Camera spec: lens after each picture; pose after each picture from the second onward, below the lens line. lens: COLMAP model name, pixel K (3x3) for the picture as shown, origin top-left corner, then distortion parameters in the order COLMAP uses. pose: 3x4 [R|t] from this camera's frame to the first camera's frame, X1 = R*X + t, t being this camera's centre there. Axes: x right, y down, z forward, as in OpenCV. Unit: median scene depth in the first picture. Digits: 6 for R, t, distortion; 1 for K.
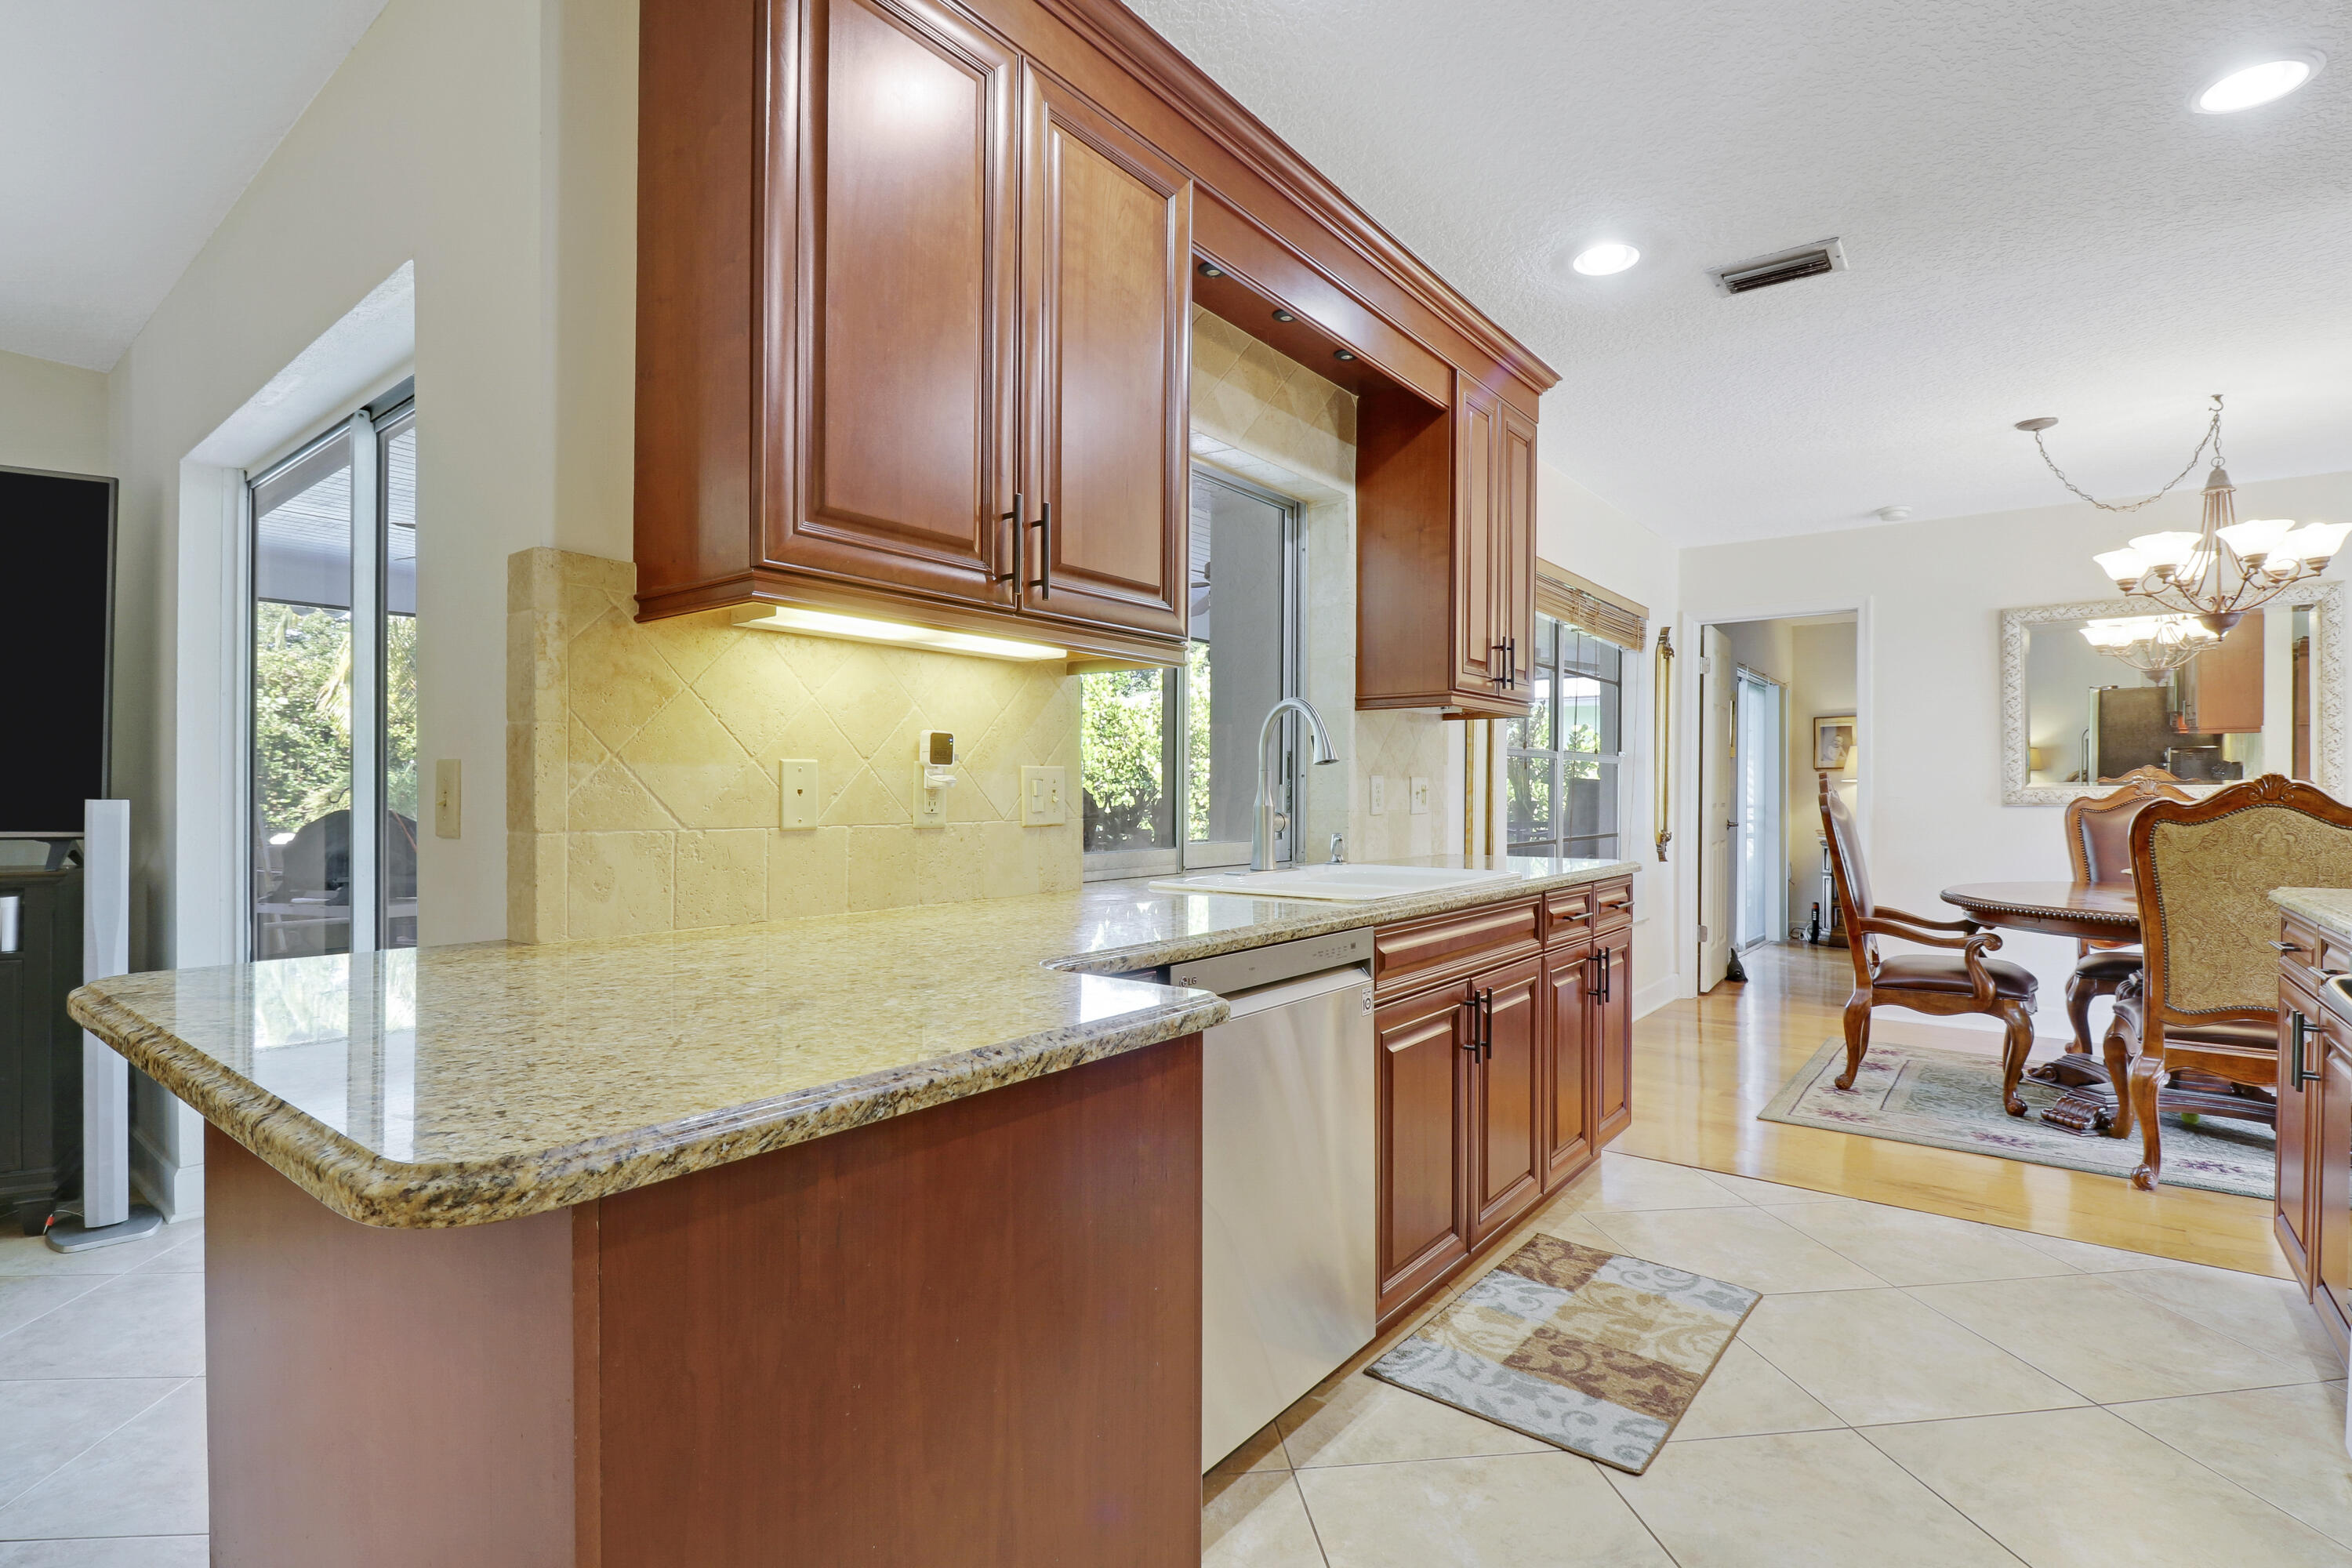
lens RADIAL K [[1116.3, 0, 1169.3], [0, 1116.3, 791.2], [0, 0, 1]] dist [-0.009967, -0.006533]
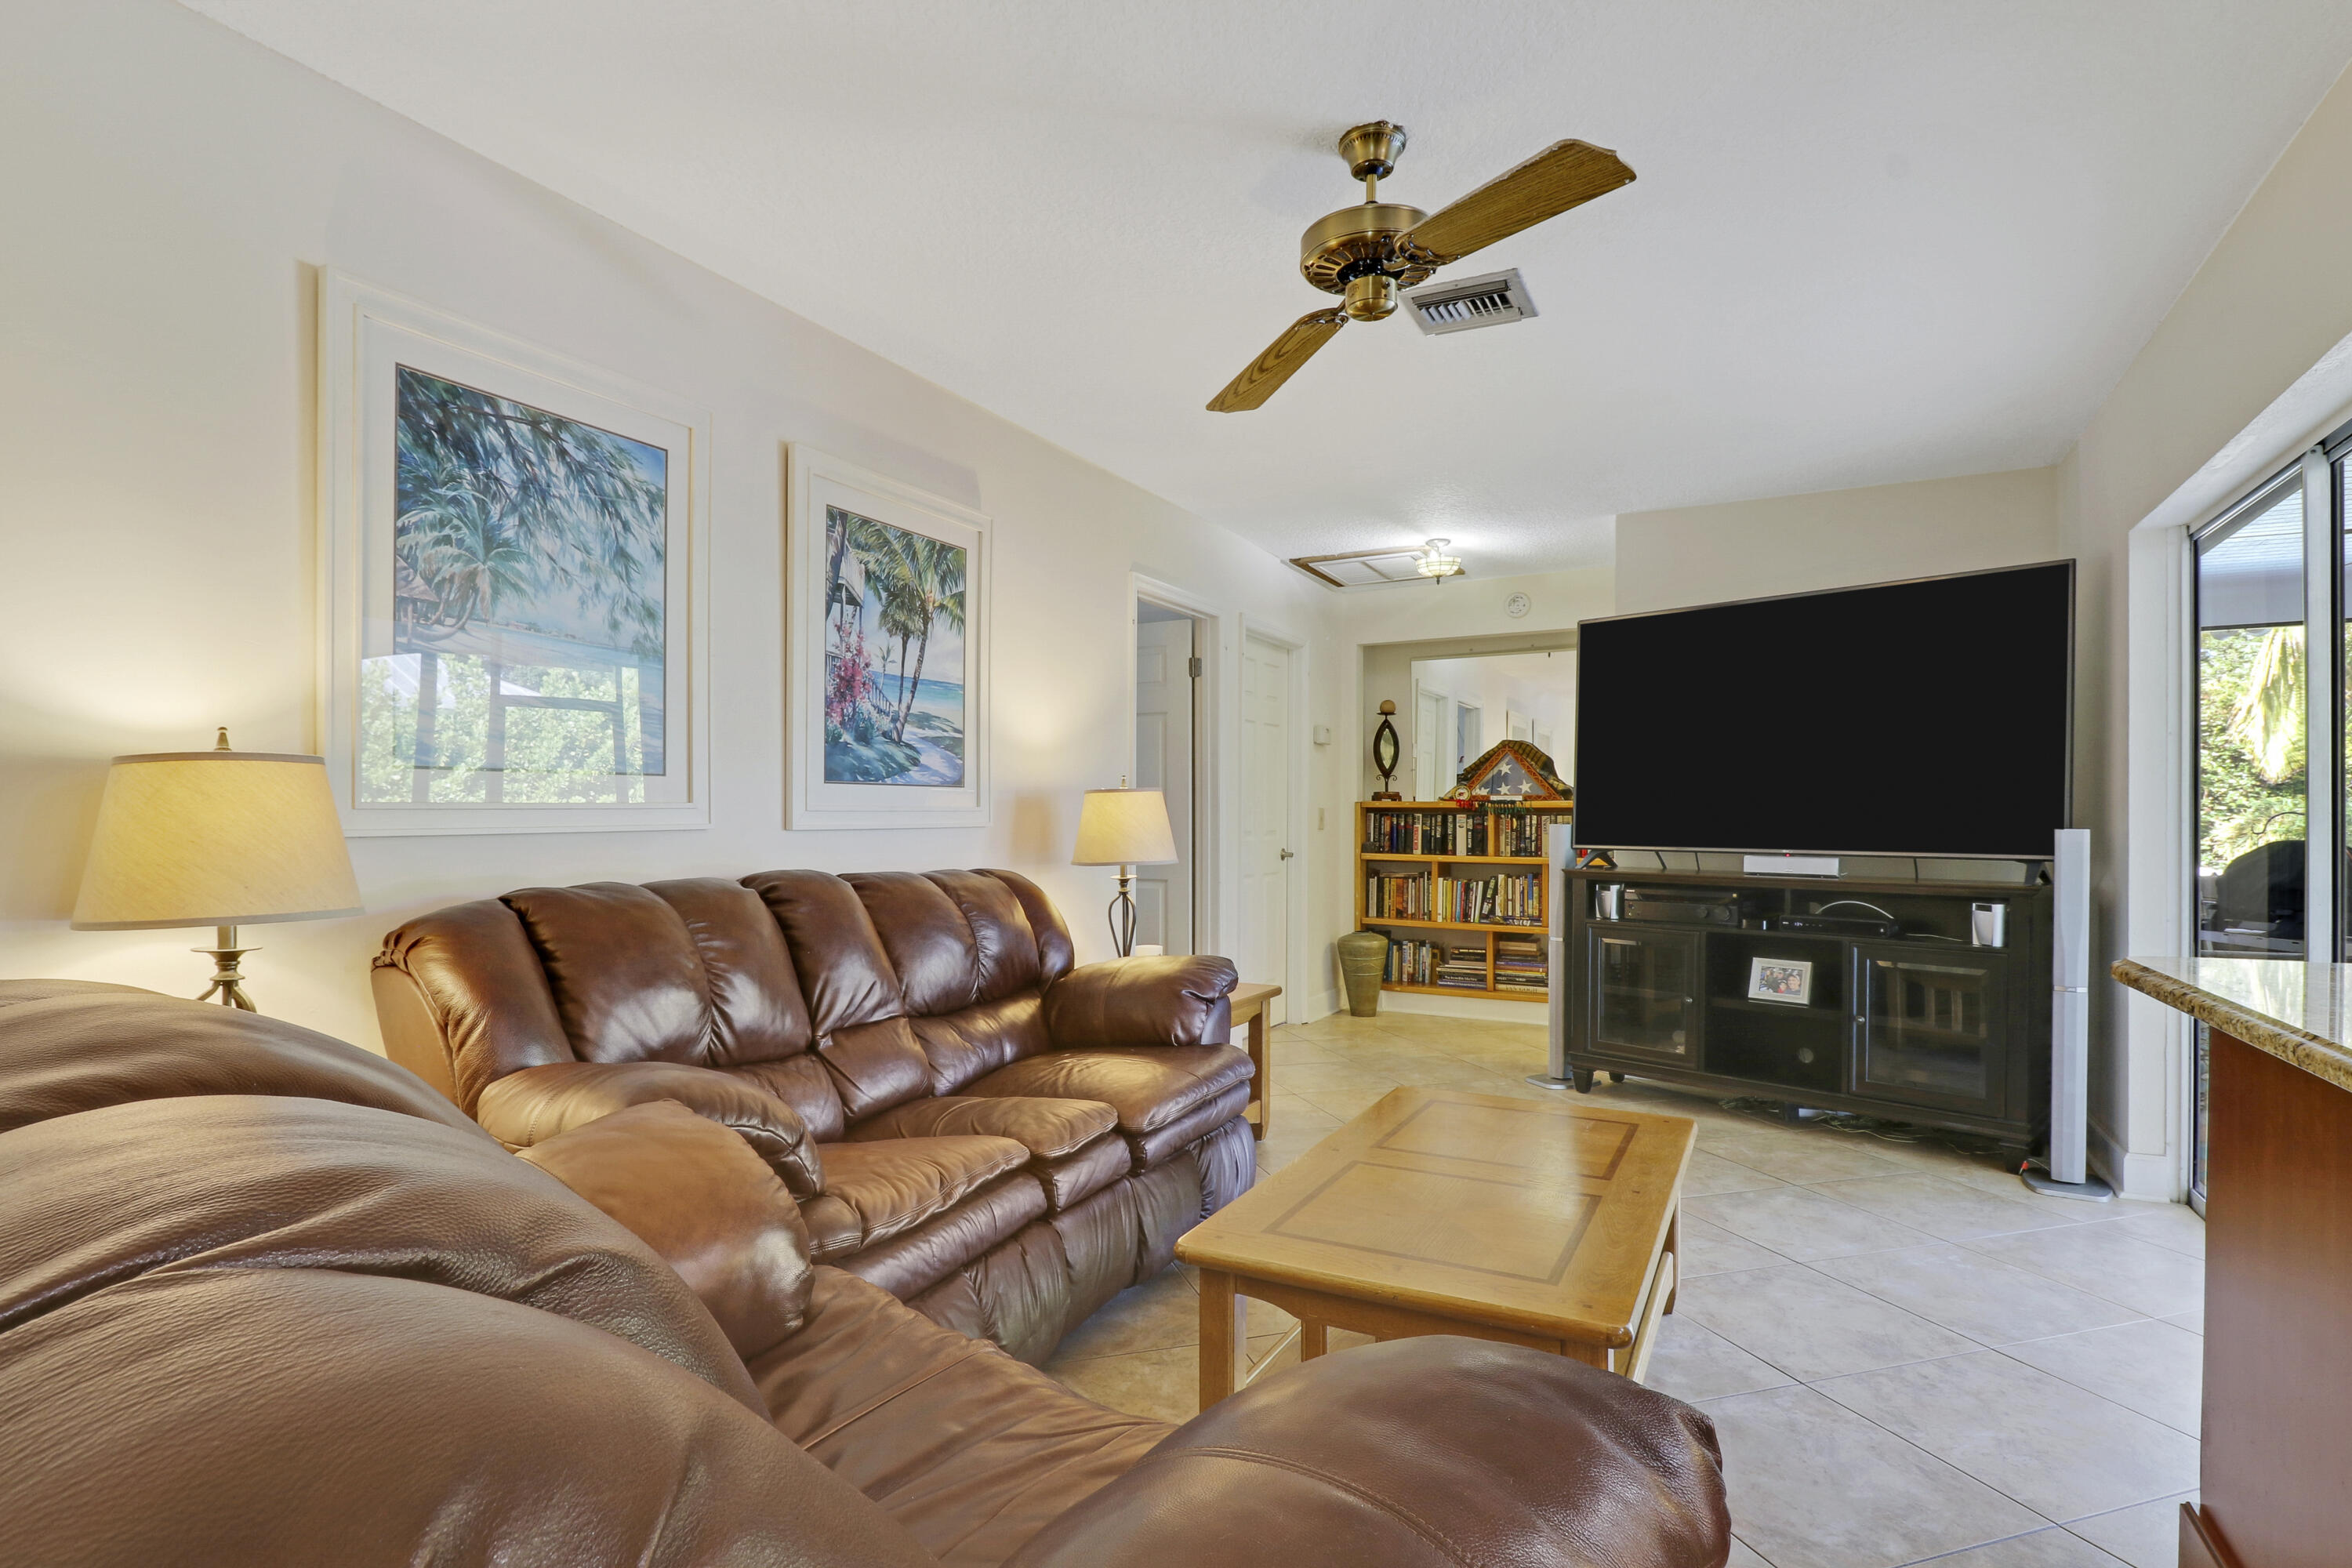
lens RADIAL K [[1167.1, 0, 1169.7], [0, 1167.1, 821.7], [0, 0, 1]] dist [-0.011944, -0.003087]
pose [[0.172979, -0.000568, -0.984925, 0.111217], [0.000018, 1.000000, -0.000574, 0.000139], [0.984925, 0.000082, 0.172979, -0.194607]]
